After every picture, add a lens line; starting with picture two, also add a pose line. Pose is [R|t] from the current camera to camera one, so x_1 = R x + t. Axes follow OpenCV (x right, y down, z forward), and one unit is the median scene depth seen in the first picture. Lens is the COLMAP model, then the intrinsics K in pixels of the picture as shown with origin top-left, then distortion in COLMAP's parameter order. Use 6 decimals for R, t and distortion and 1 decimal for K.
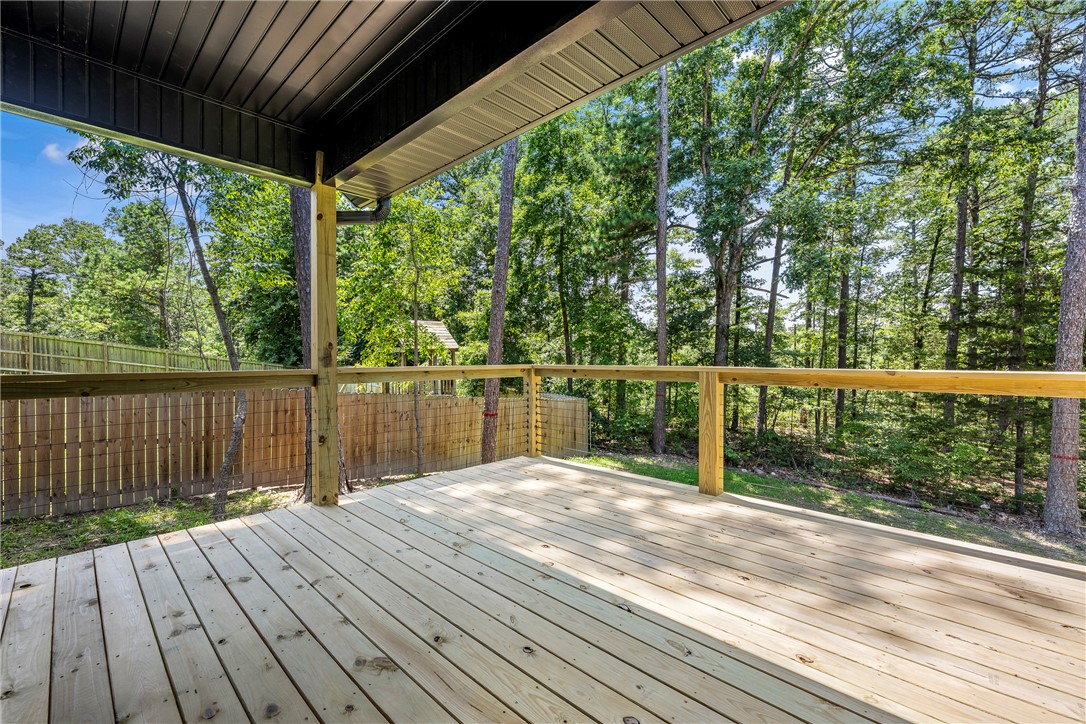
lens RADIAL K [[466.4, 0, 543.0], [0, 466.4, 362.0], [0, 0, 1]] dist [-0.001293, 0.000048]
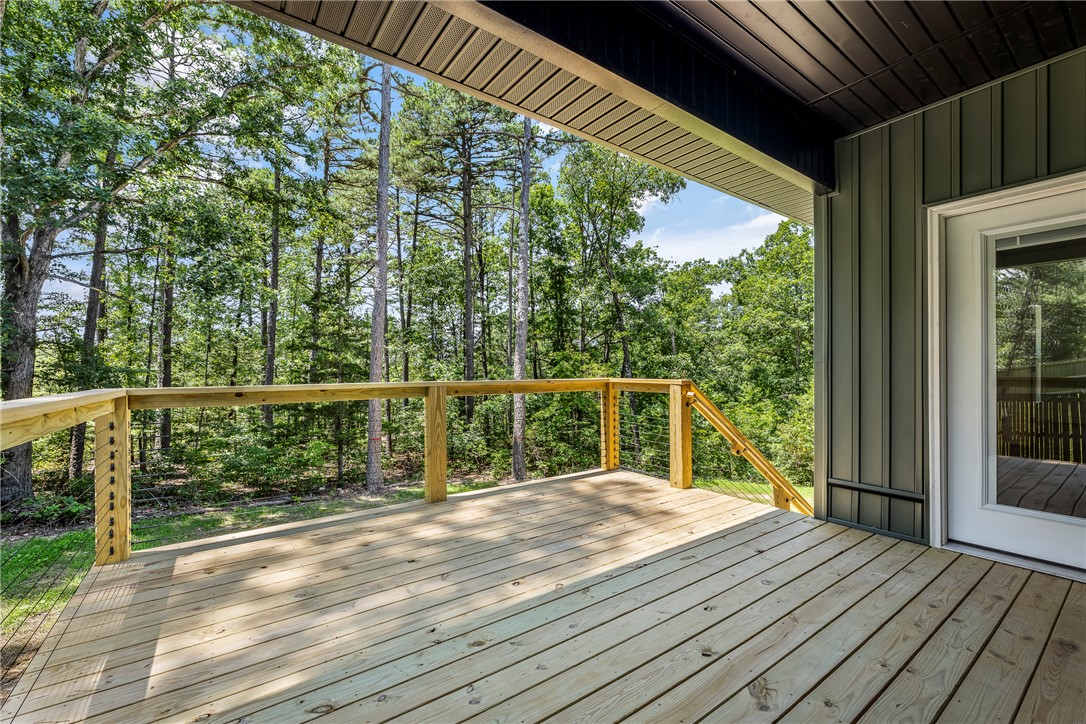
lens RADIAL K [[454.1, 0, 541.2], [0, 454.1, 376.9], [0, 0, 1]] dist [0.002252, 0.000304]
pose [[0.172655, -0.012142, 0.984907, -0.691993], [0.015546, 0.999833, 0.009601, -0.008606], [-0.984860, 0.013654, 0.172815, 0.654216]]
